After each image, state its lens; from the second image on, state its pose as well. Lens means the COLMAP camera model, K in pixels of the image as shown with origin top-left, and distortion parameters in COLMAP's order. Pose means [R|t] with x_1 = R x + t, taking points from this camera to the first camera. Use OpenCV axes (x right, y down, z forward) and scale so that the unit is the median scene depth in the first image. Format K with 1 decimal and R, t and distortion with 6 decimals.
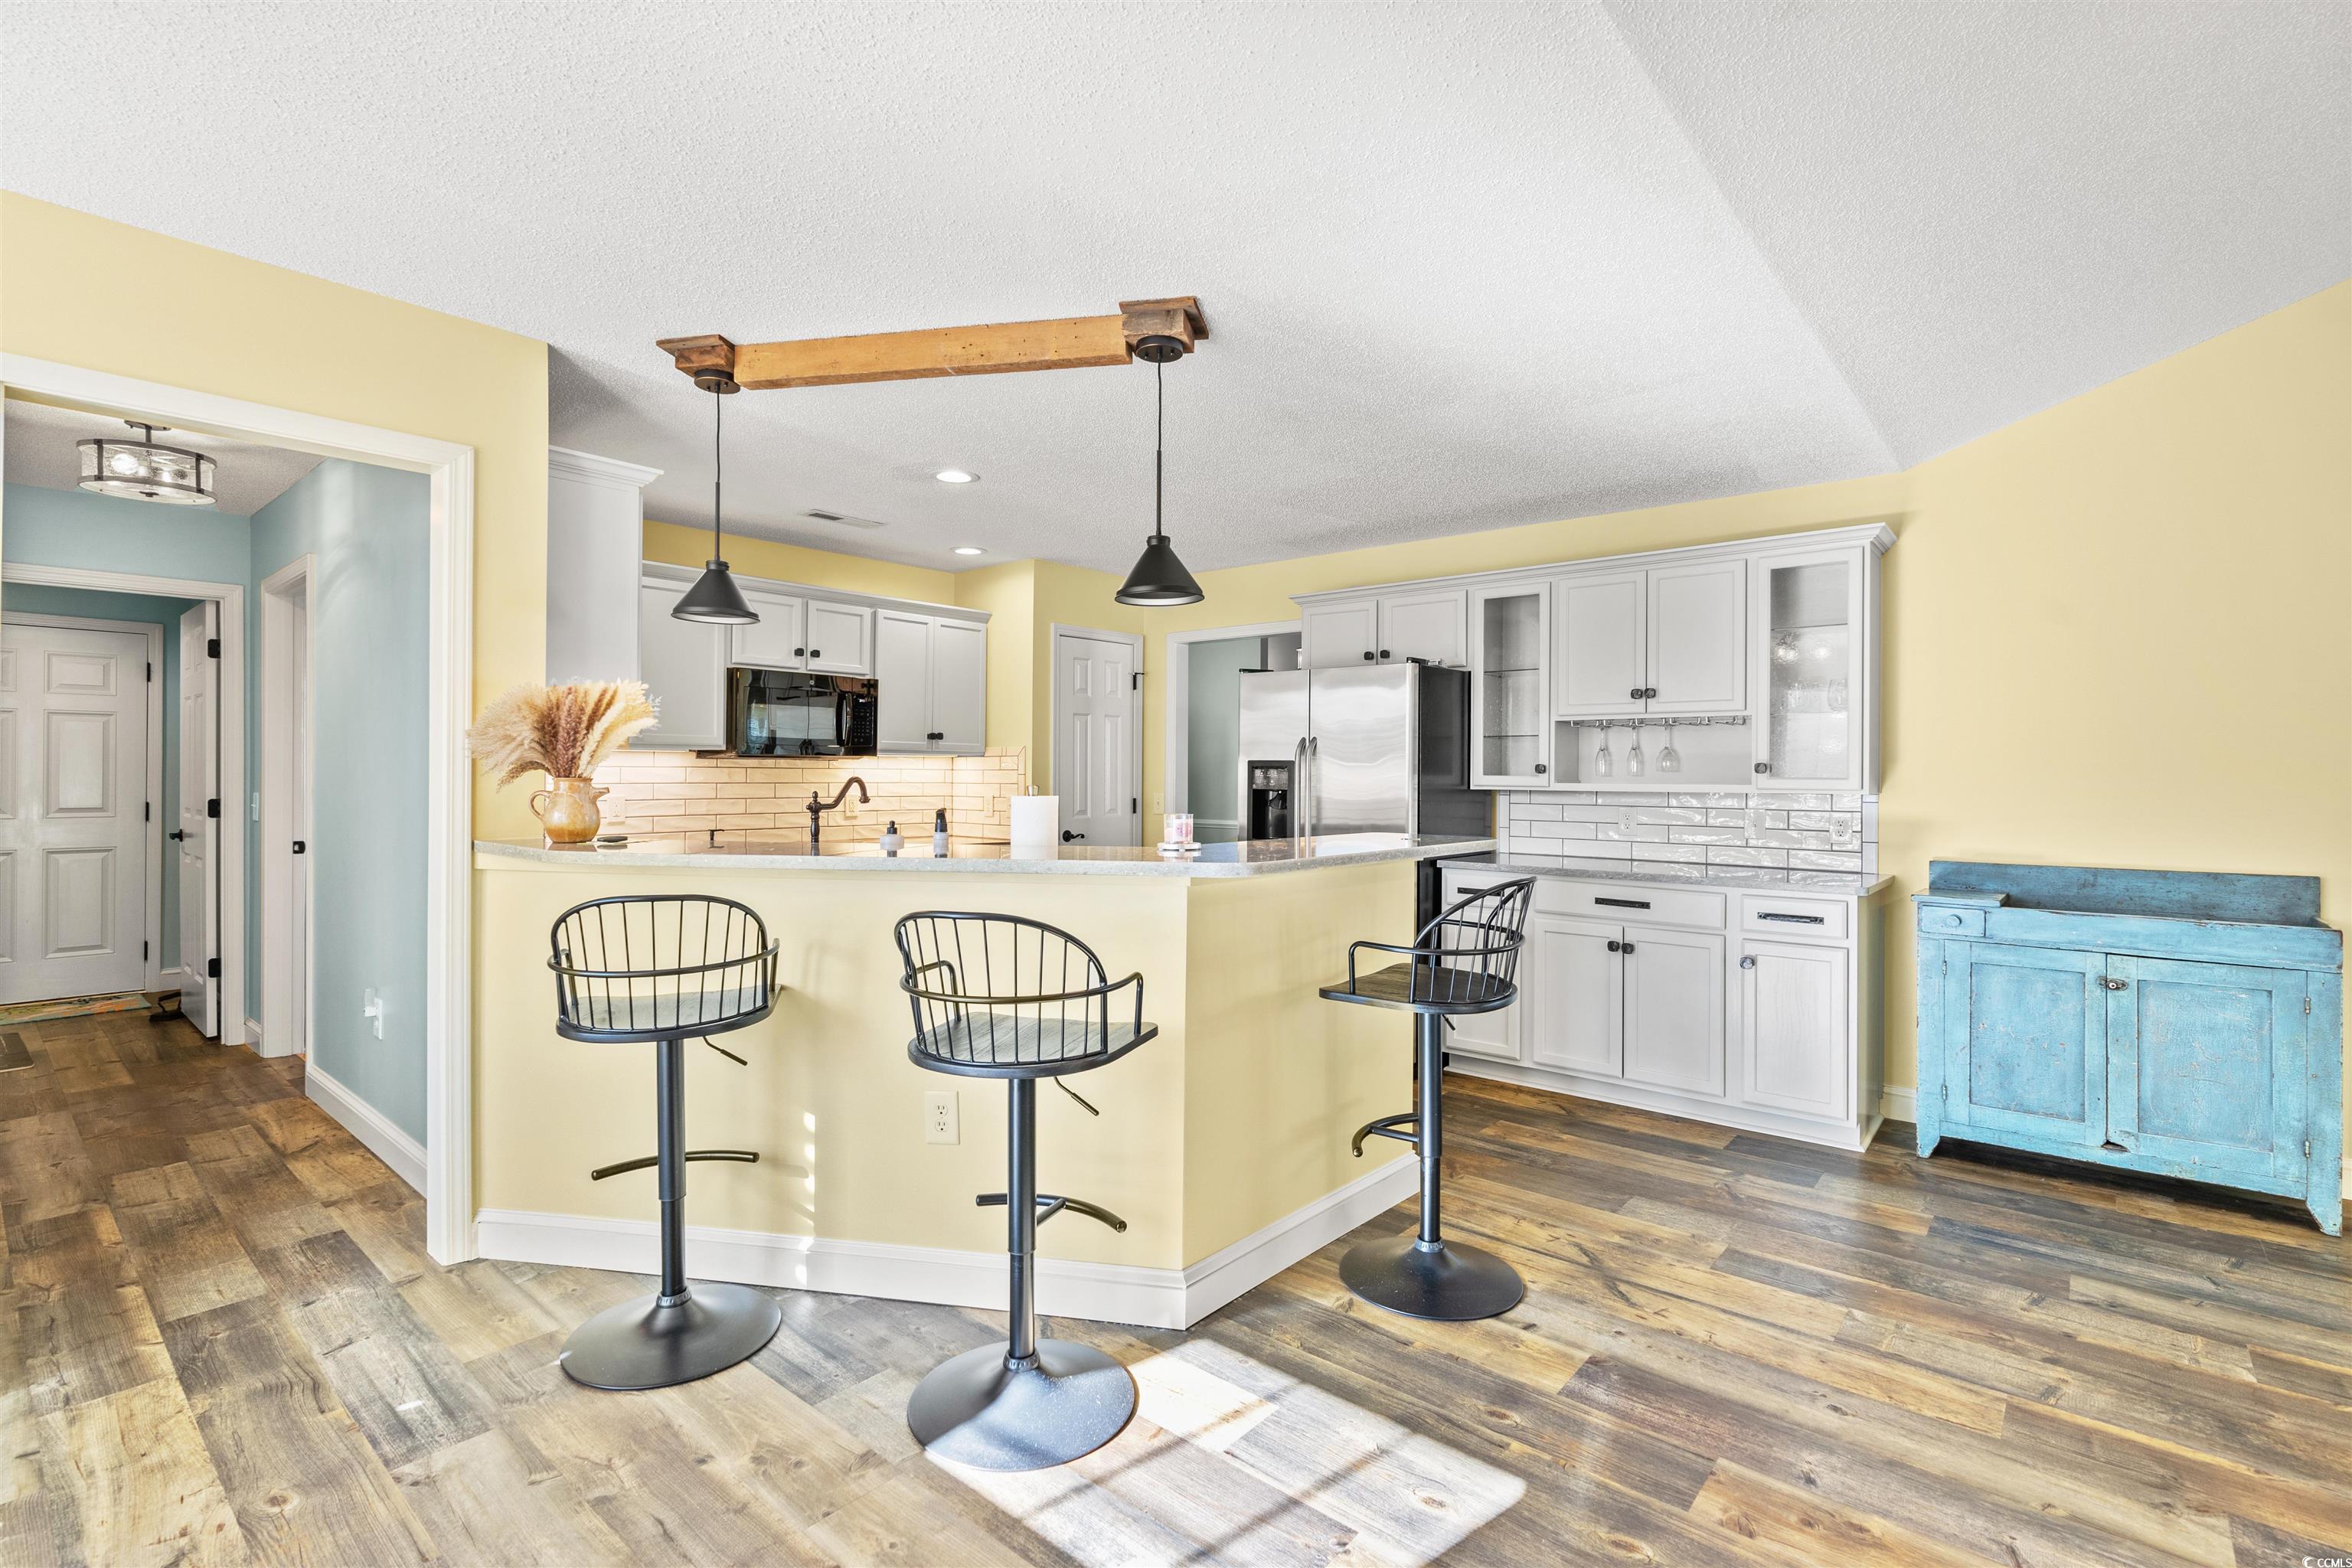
lens RADIAL K [[1073.7, 0, 1175.5], [0, 1073.7, 775.2], [0, 0, 1]] dist [0.000141, 0.001700]
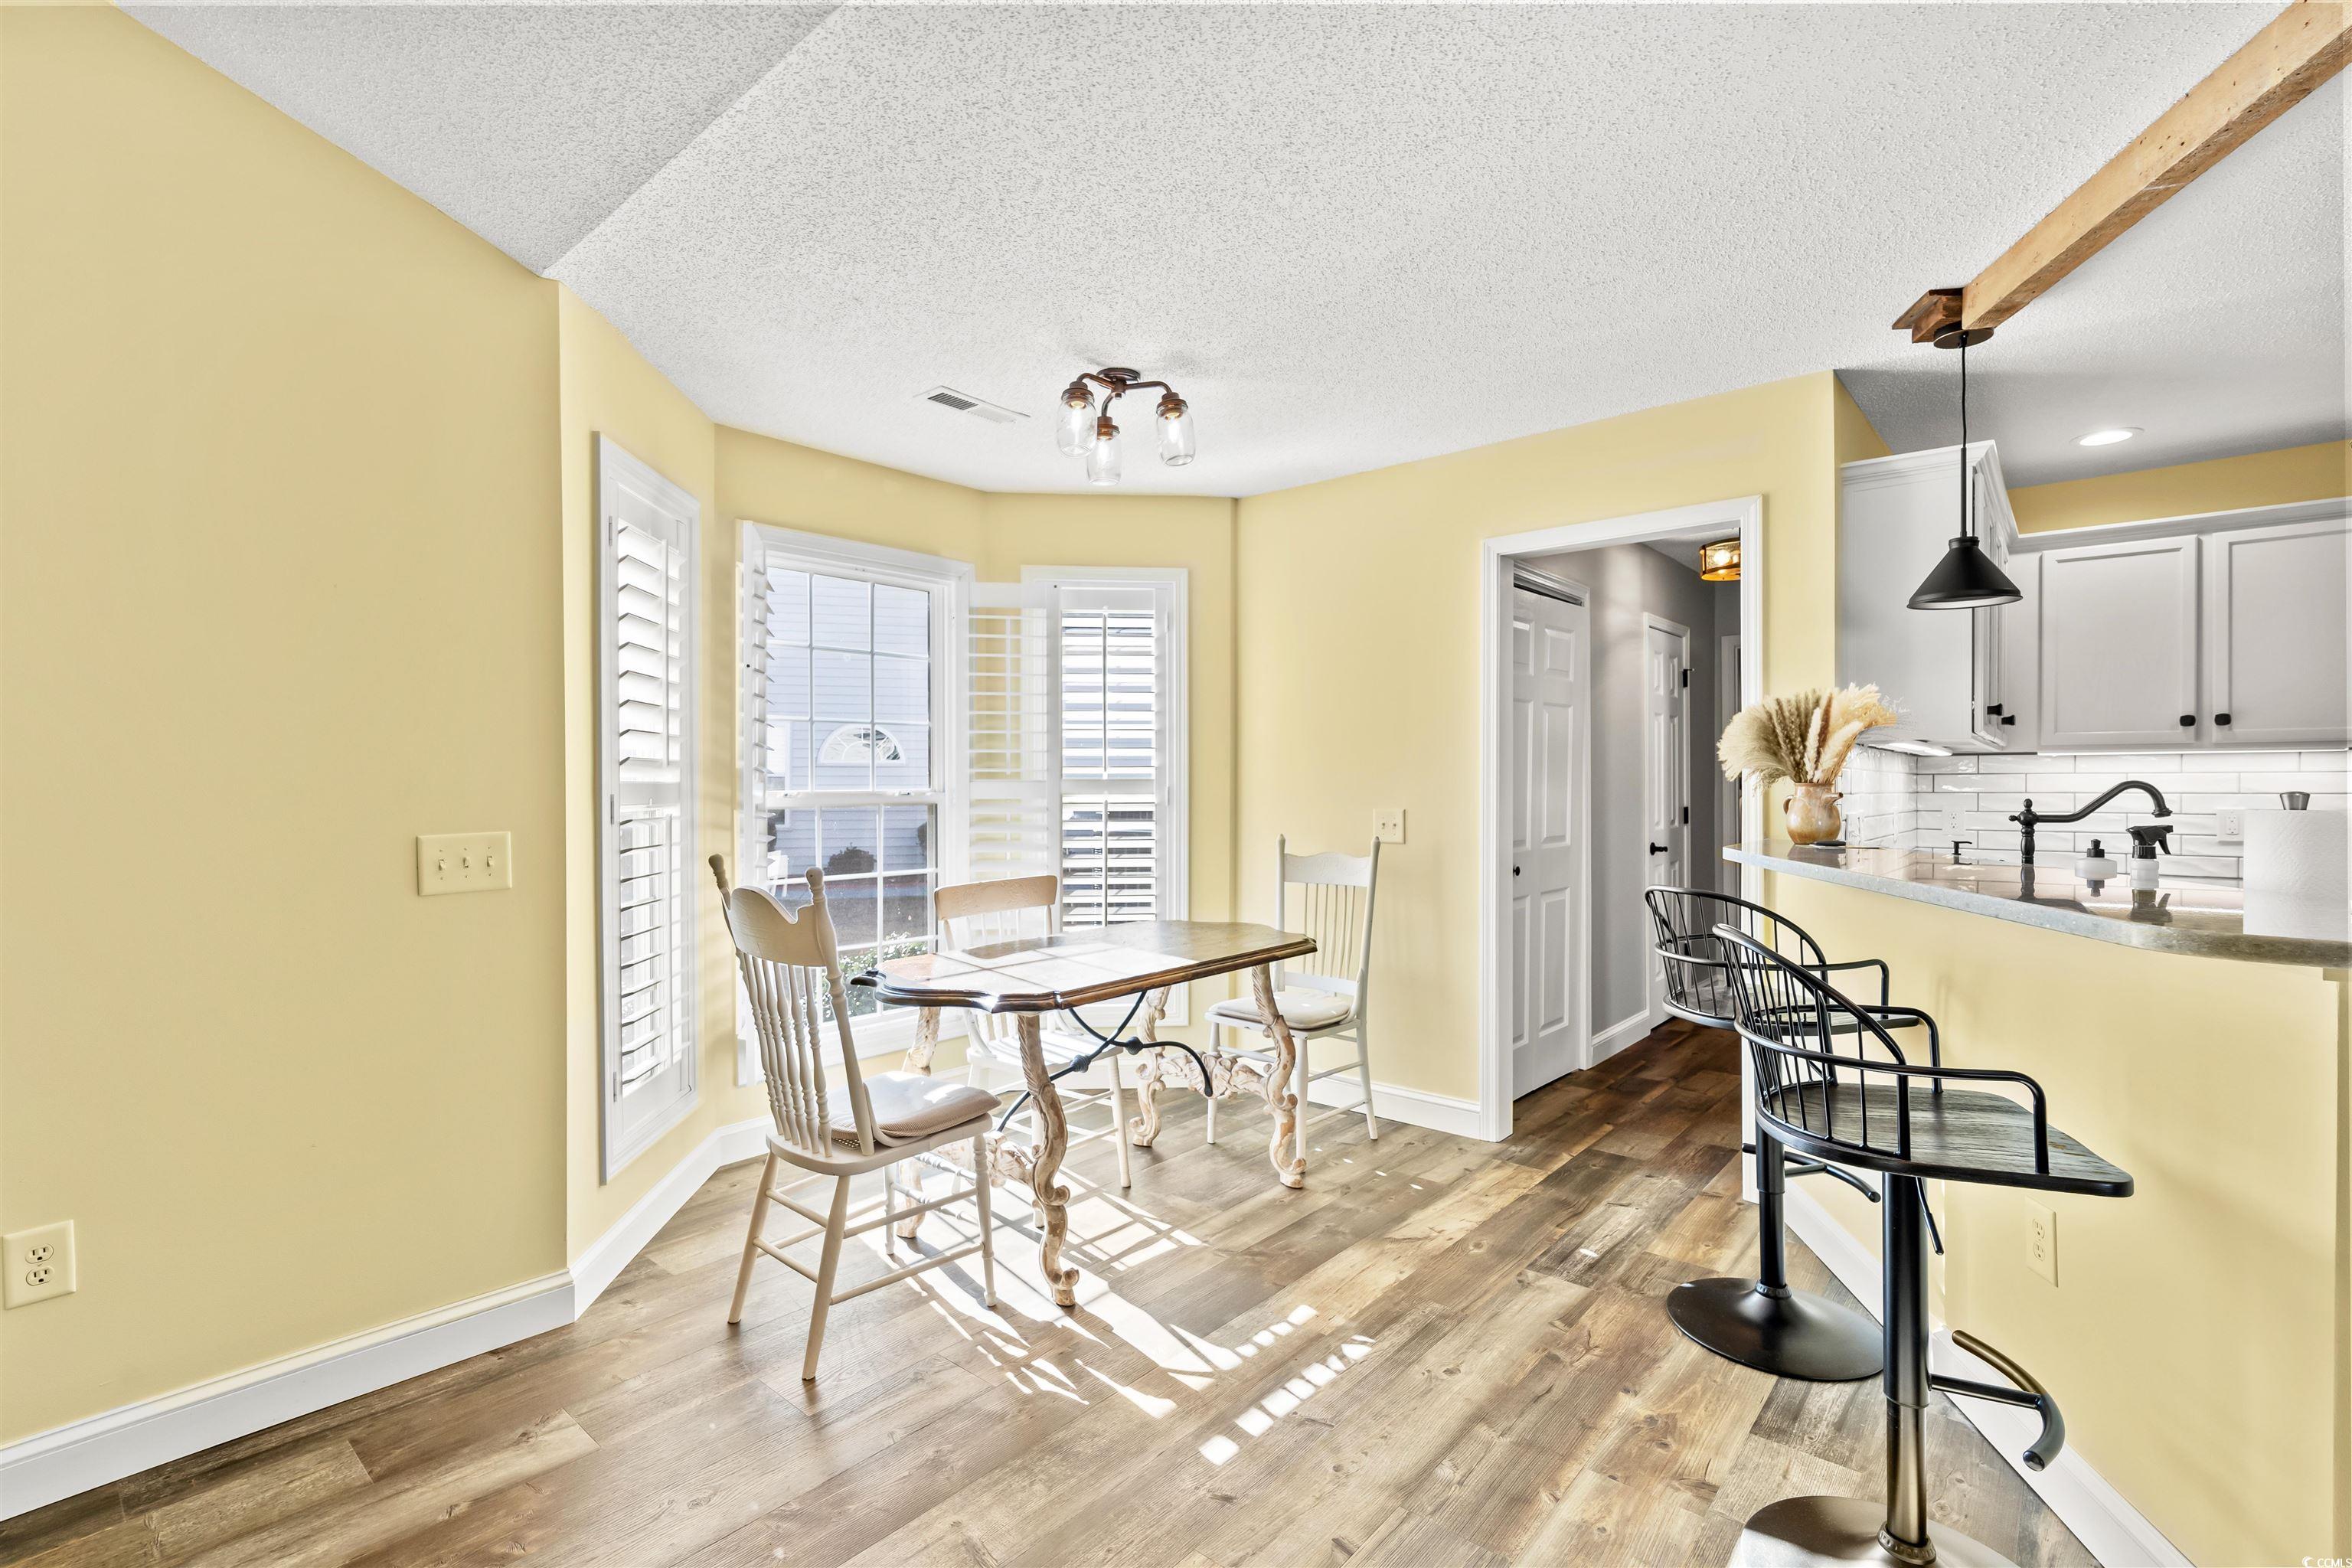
lens RADIAL K [[1073.7, 0, 1190.4], [0, 1073.7, 787.6], [0, 0, 1]] dist [0.000141, 0.001700]
pose [[0.008329, 0.000357, -0.999965, 0.577929], [-0.001743, 0.999998, 0.000342, 0.008979], [0.999964, 0.001740, 0.008330, 0.458412]]
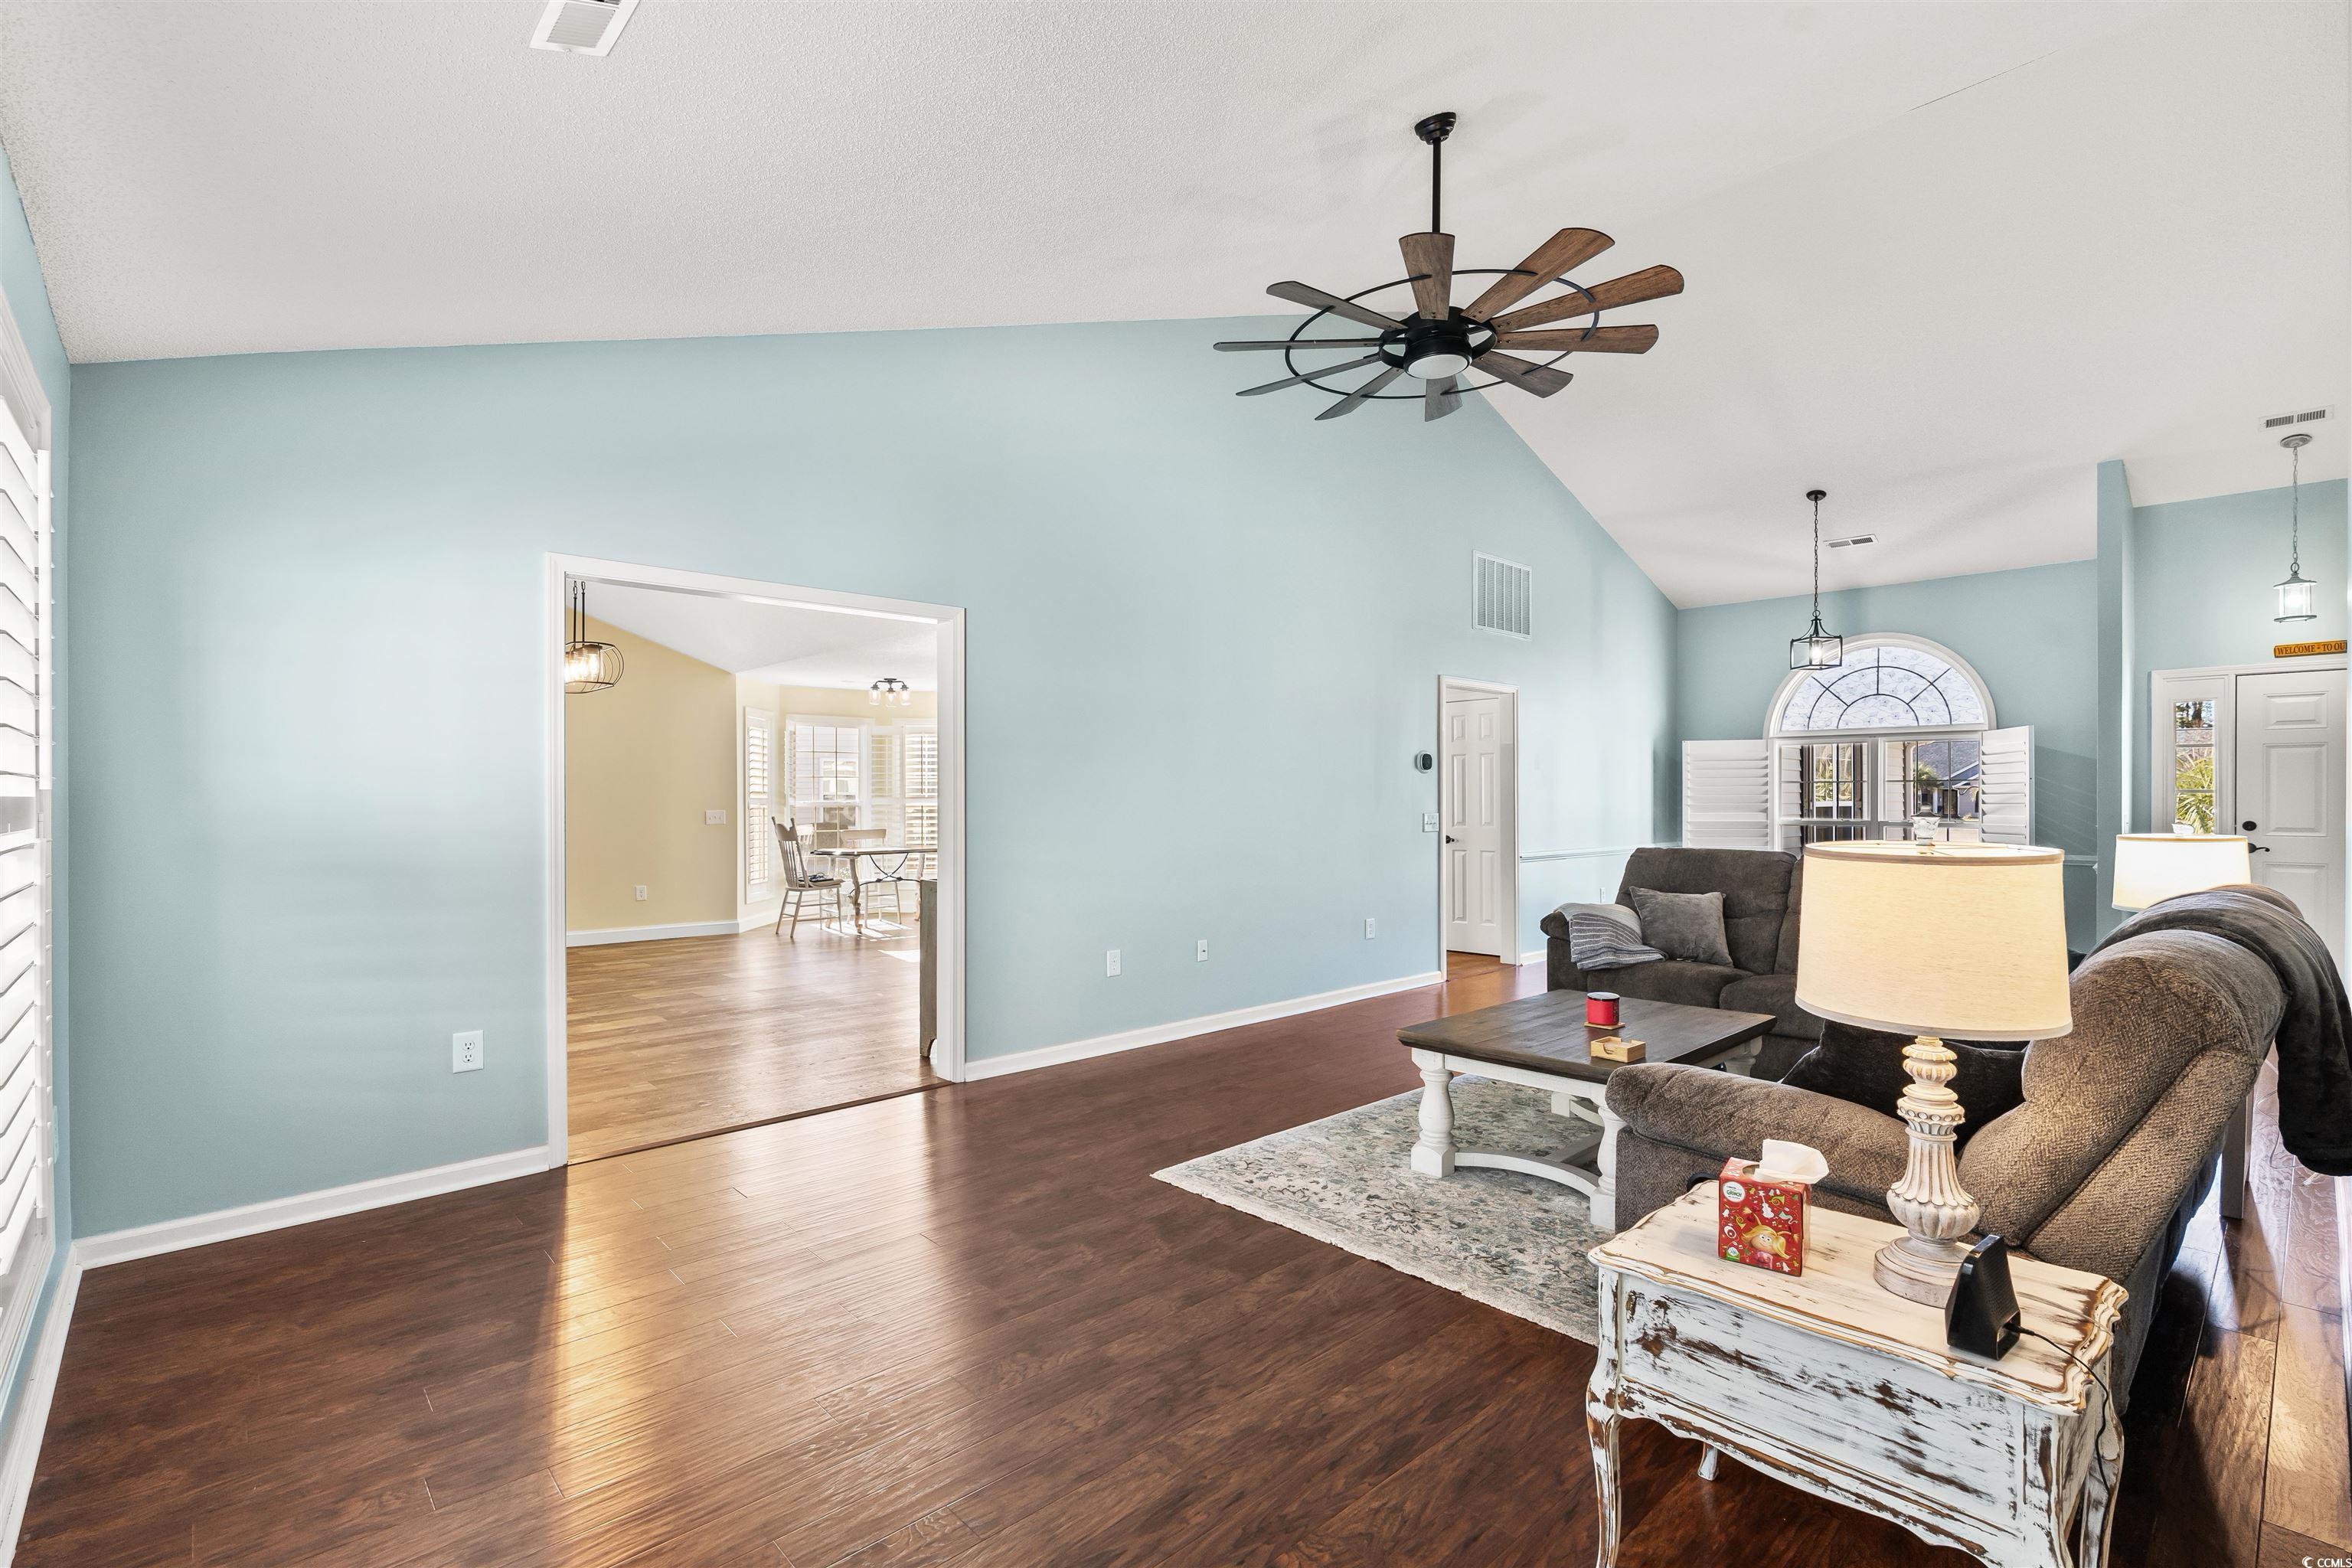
lens RADIAL K [[1073.7, 0, 1171.7], [0, 1073.7, 797.9], [0, 0, 1]] dist [0.000141, 0.001700]
pose [[-0.115494, -0.007169, -0.993282, 1.346397], [-0.005231, 0.999964, -0.006609, 0.013261], [0.993294, 0.004433, -0.115527, 0.871063]]
